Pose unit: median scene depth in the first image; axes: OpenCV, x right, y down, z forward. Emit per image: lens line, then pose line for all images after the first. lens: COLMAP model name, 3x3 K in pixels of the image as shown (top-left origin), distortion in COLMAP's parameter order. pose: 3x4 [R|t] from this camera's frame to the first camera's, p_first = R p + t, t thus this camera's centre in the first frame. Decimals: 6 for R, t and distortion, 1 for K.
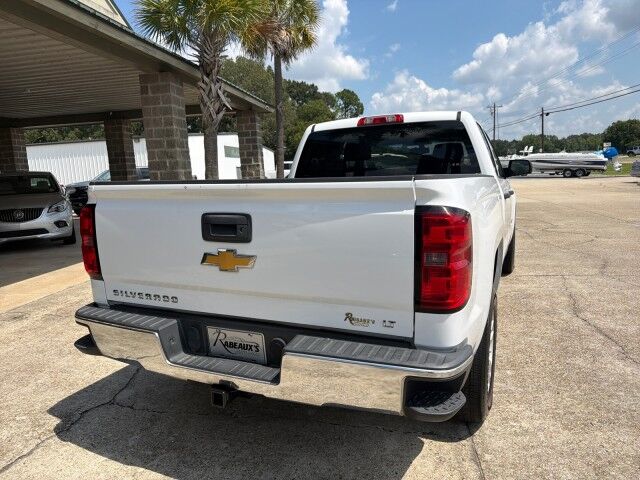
lens RADIAL K [[449.4, 0, 323.5], [0, 449.4, 241.8], [0, 0, 1]] dist [0.033931, -0.044737]
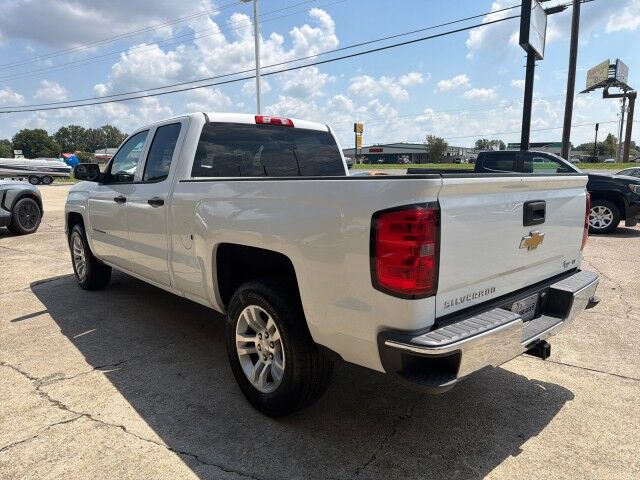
lens RADIAL K [[449.4, 0, 323.4], [0, 449.4, 243.8], [0, 0, 1]] dist [0.033931, -0.044737]
pose [[0.404986, -0.115477, 0.907001, -0.790321], [0.127565, 0.989426, 0.069011, -0.054132], [-0.905380, 0.087753, 0.415434, 0.512610]]
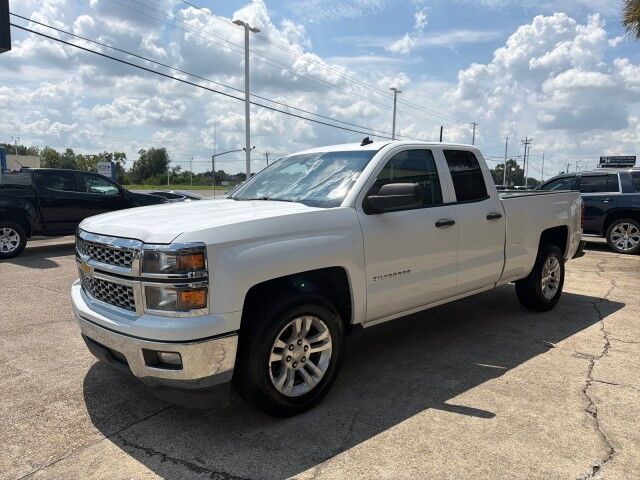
lens RADIAL K [[449.4, 0, 323.3], [0, 449.4, 243.6], [0, 0, 1]] dist [0.033931, -0.044737]
pose [[-0.908583, -0.017504, 0.417337, -0.166012], [0.093719, 0.965106, 0.244513, -0.369192], [-0.407055, 0.261273, -0.875239, 2.376299]]
